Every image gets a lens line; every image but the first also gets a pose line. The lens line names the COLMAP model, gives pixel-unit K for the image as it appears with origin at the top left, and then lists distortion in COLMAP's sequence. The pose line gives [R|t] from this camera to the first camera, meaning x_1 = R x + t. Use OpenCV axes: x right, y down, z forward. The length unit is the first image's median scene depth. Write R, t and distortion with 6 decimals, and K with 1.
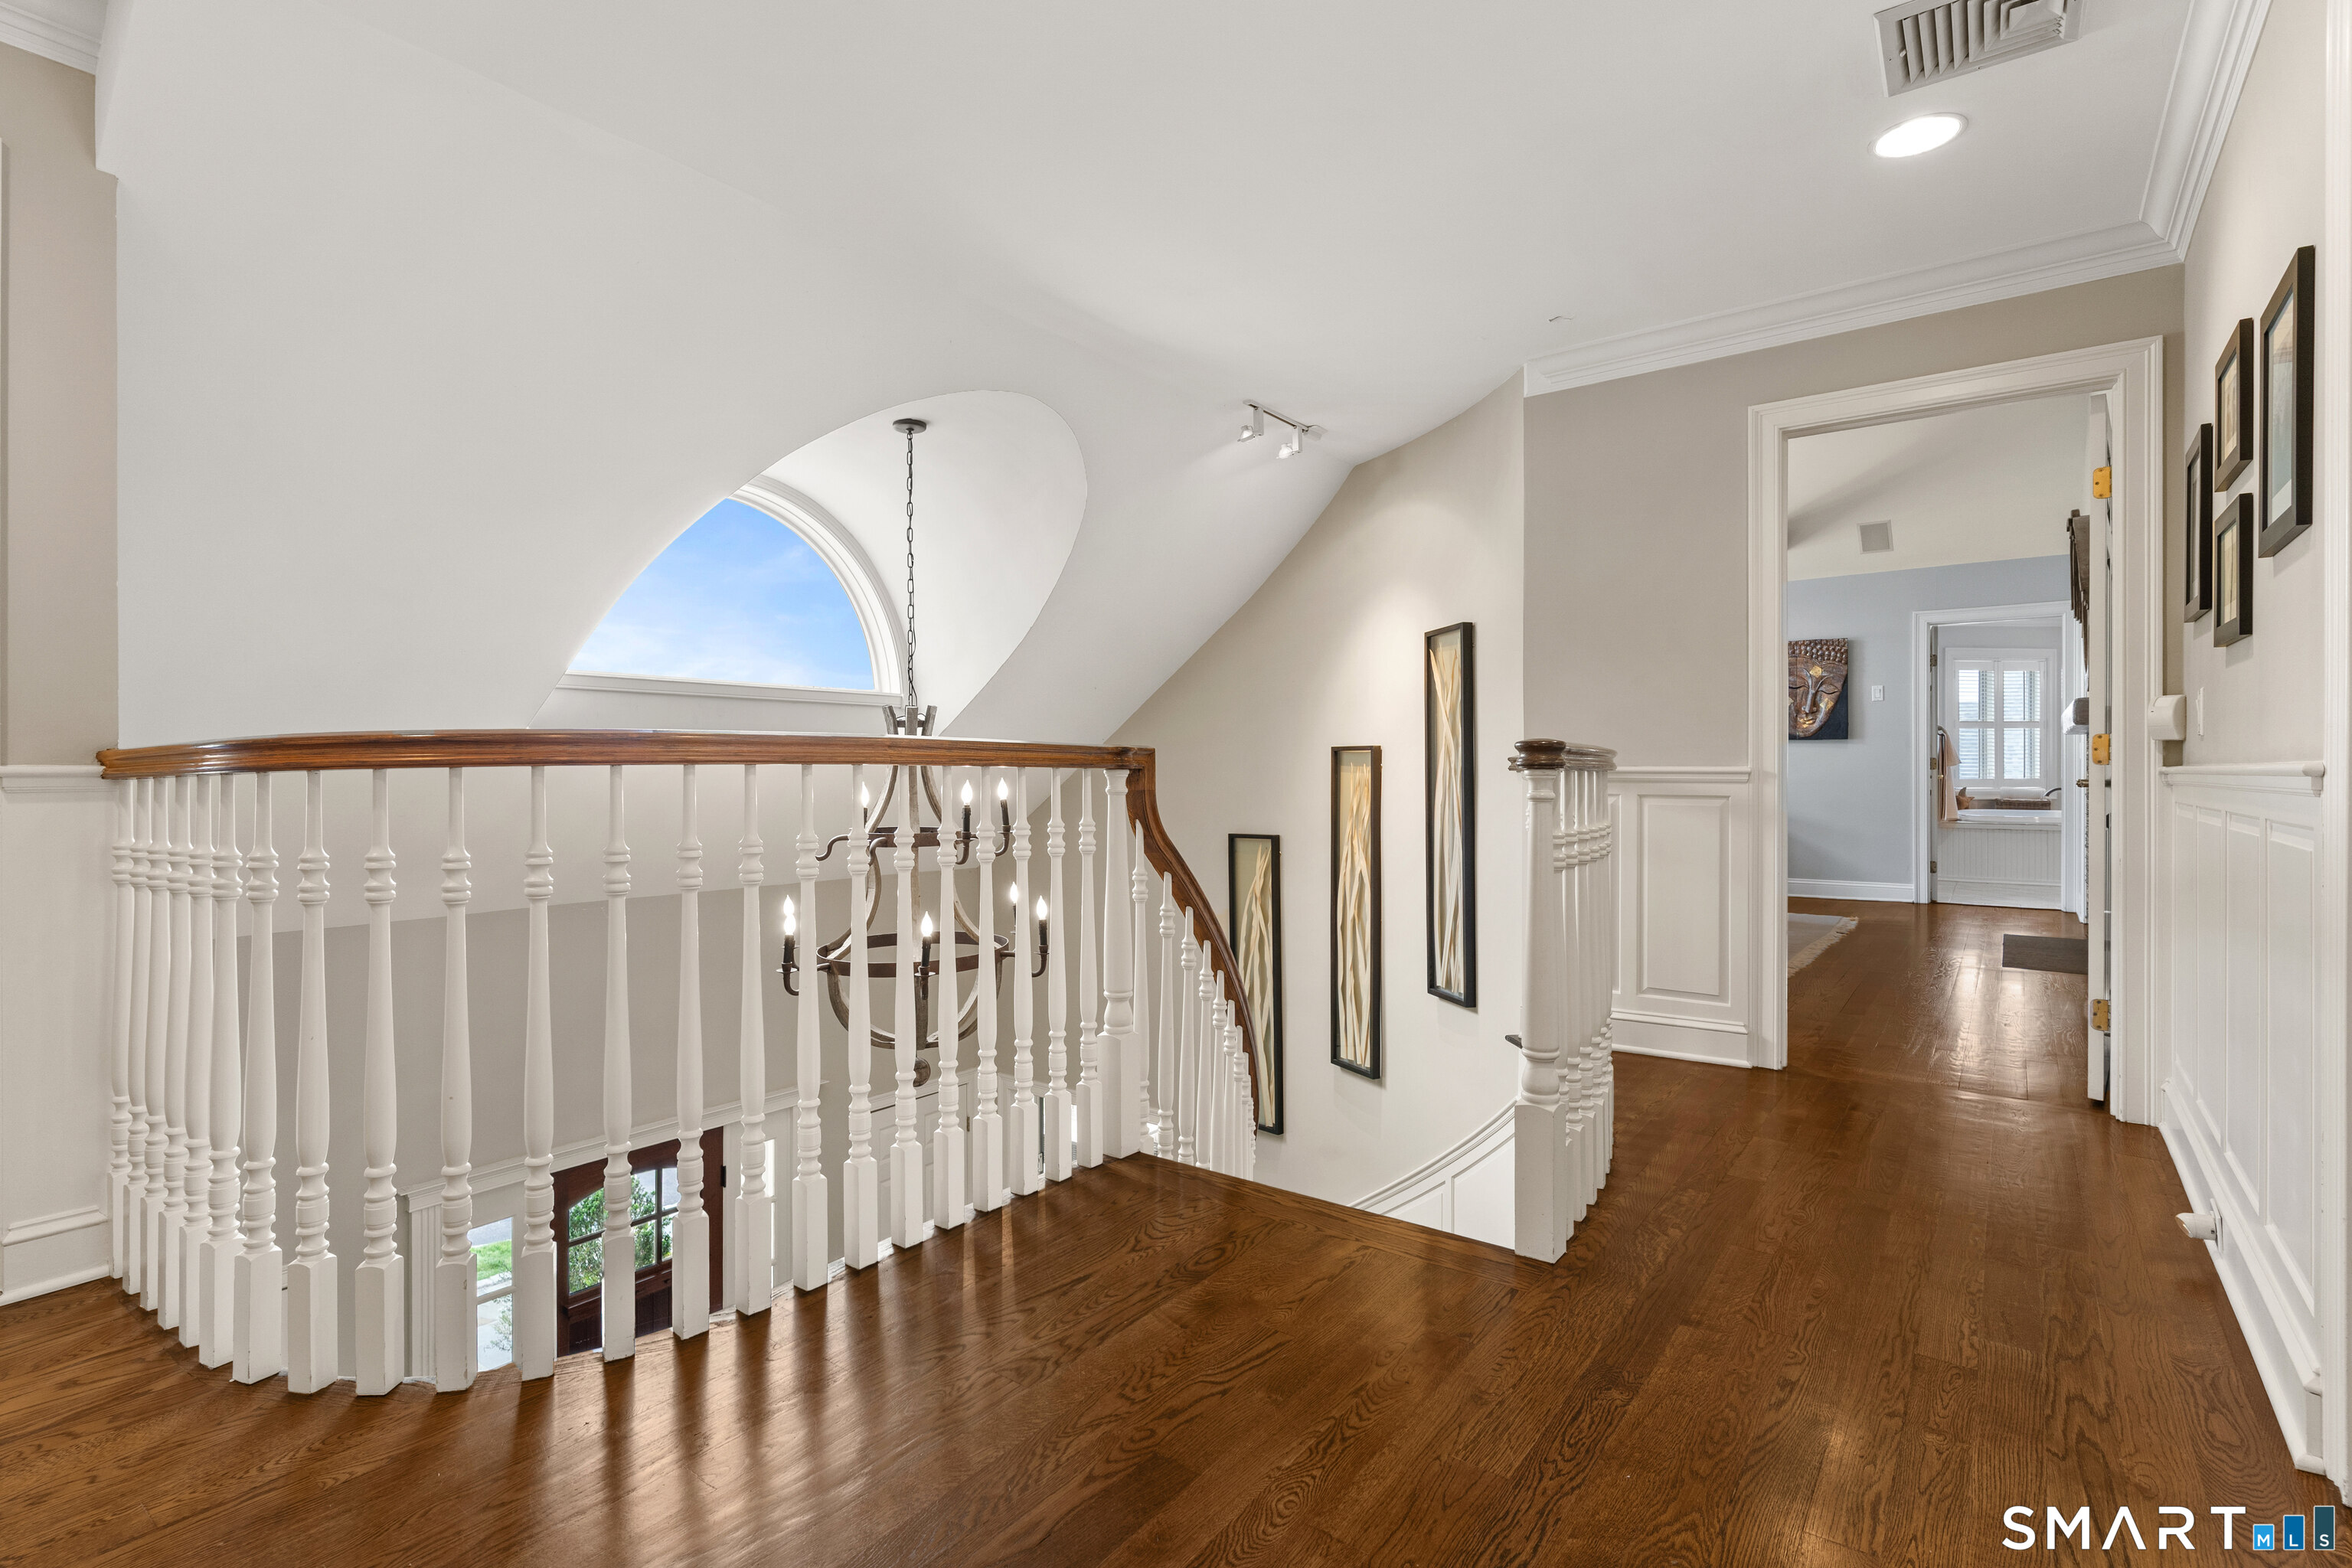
lens RADIAL K [[1123.4, 0, 1157.6], [0, 1123.4, 773.2], [0, 0, 1]] dist [0.001650, -0.000033]
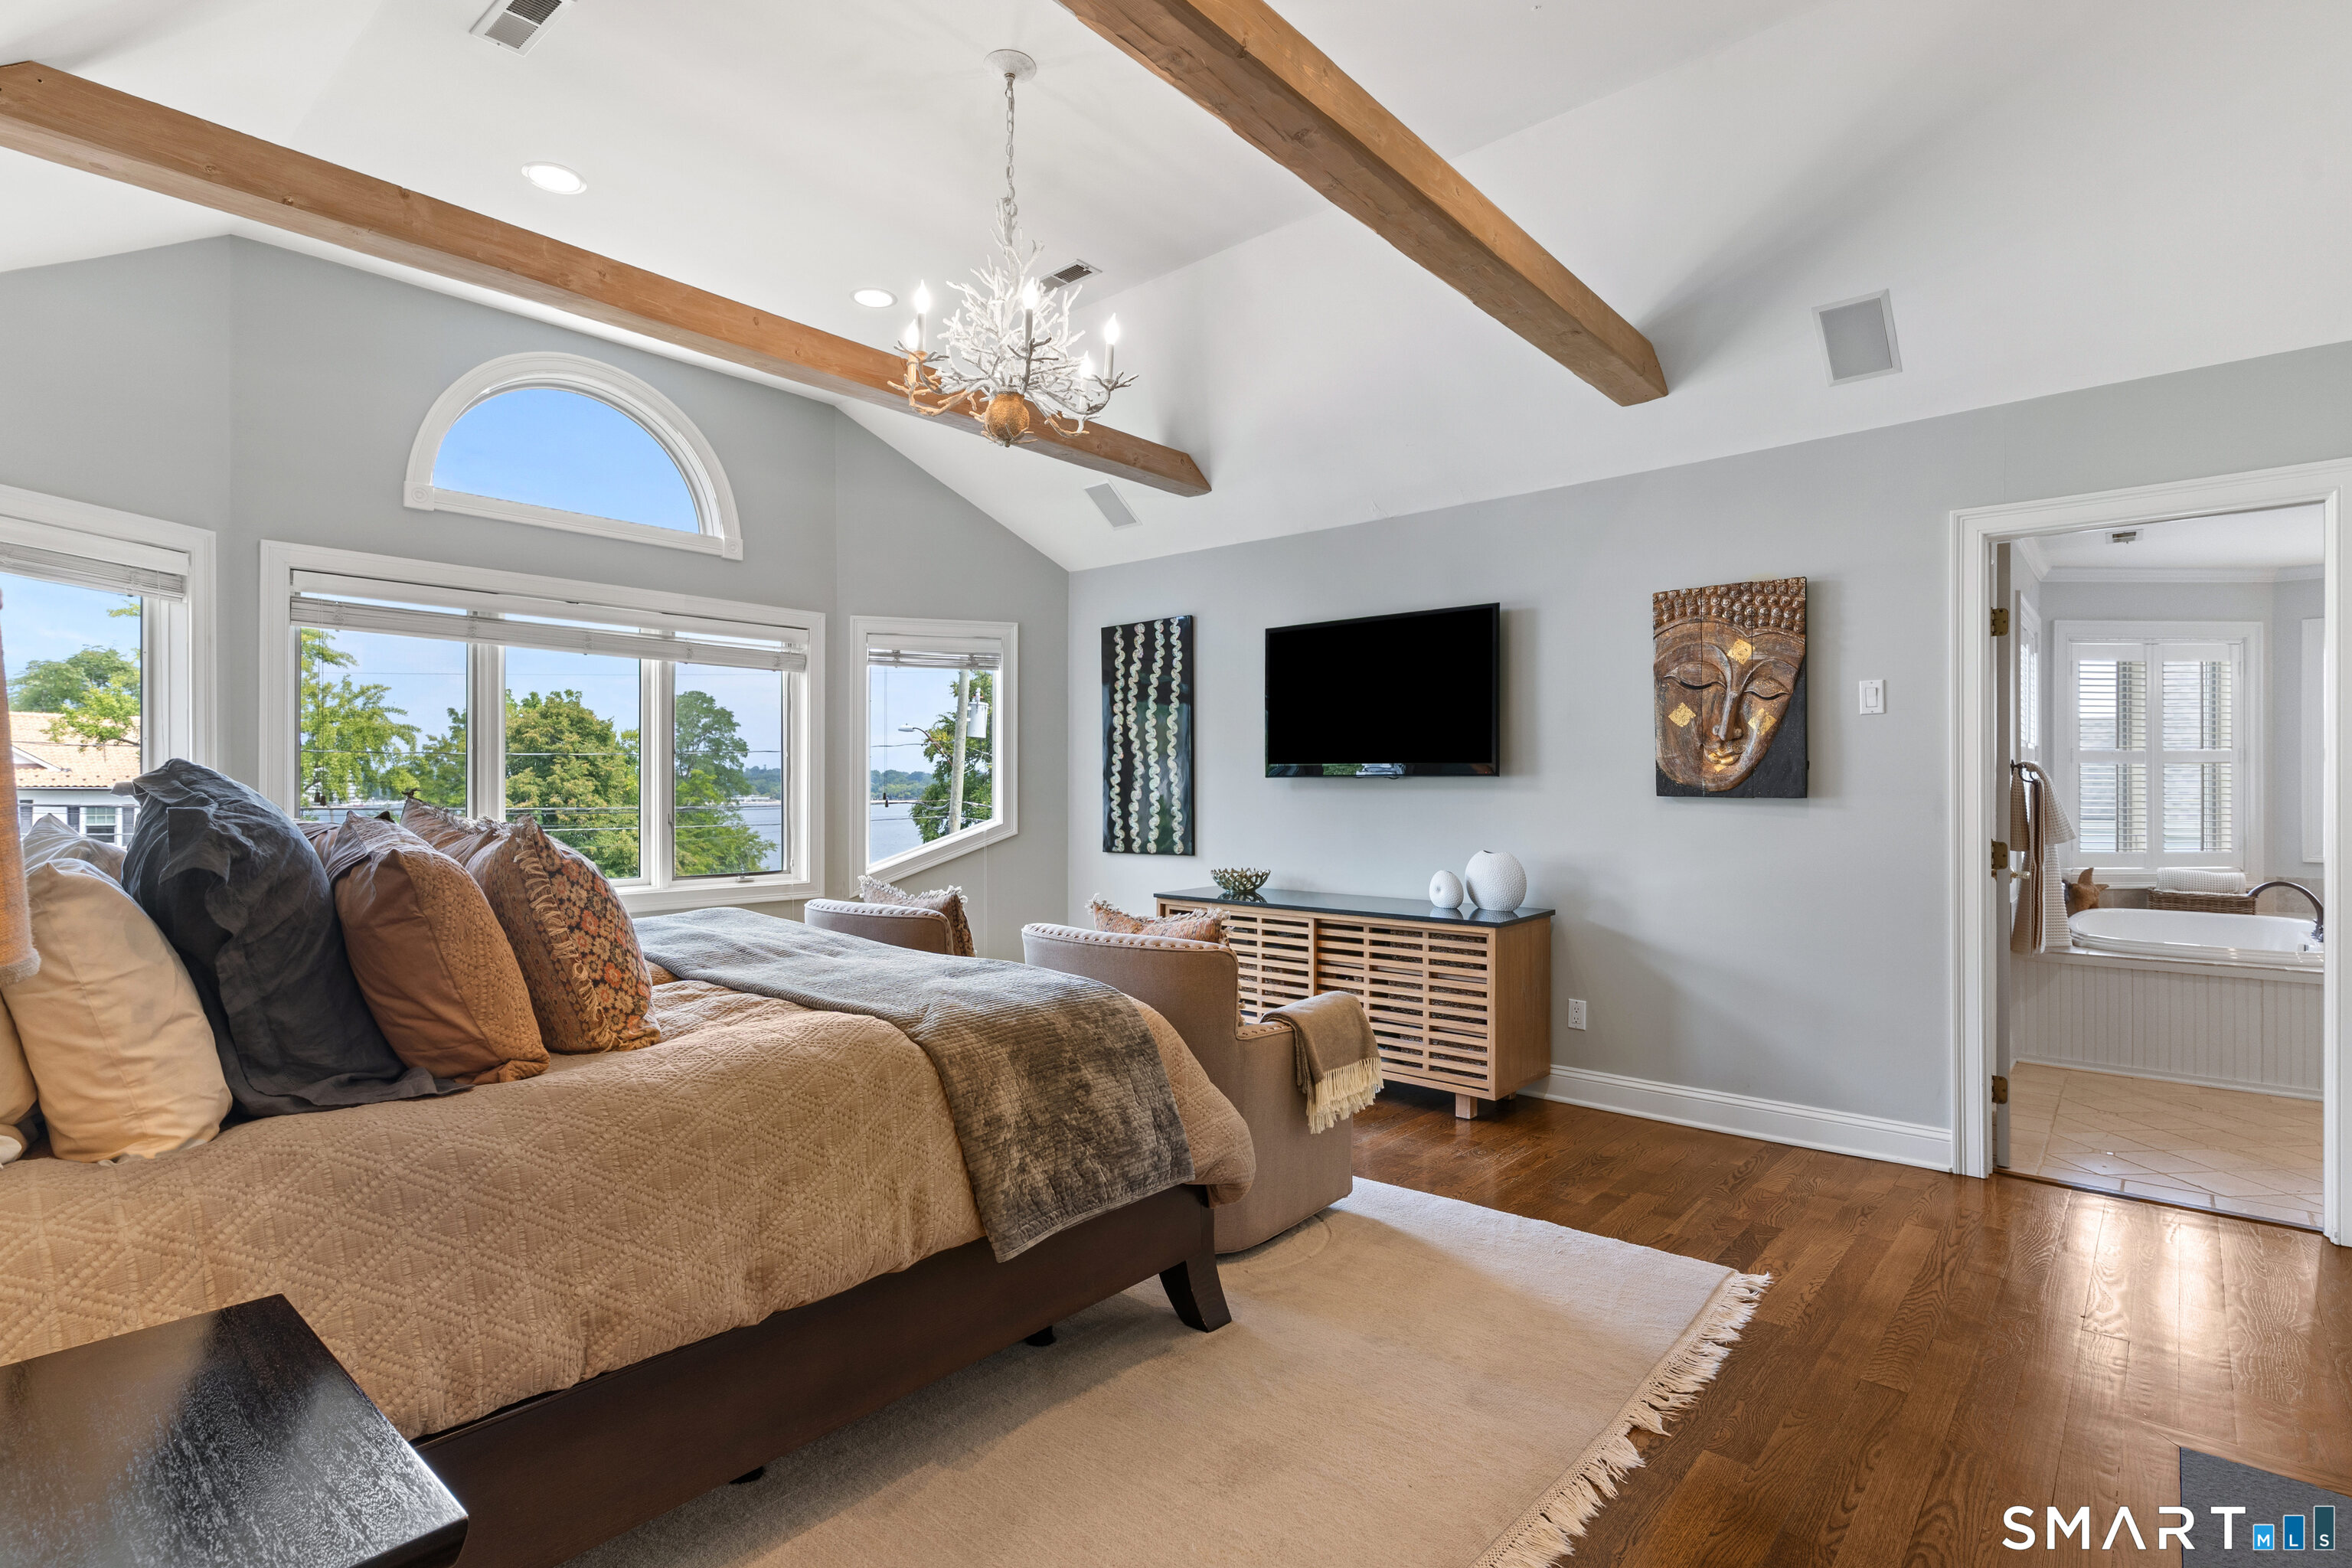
lens RADIAL K [[1139.7, 0, 1172.0], [0, 1139.7, 792.8], [0, 0, 1]] dist [0.003075, 0.000438]
pose [[0.997860, 0.000011, -0.065388, 0.382670], [-0.000203, 0.999996, -0.002932, -0.030449], [0.065387, 0.002939, 0.997856, 0.514735]]
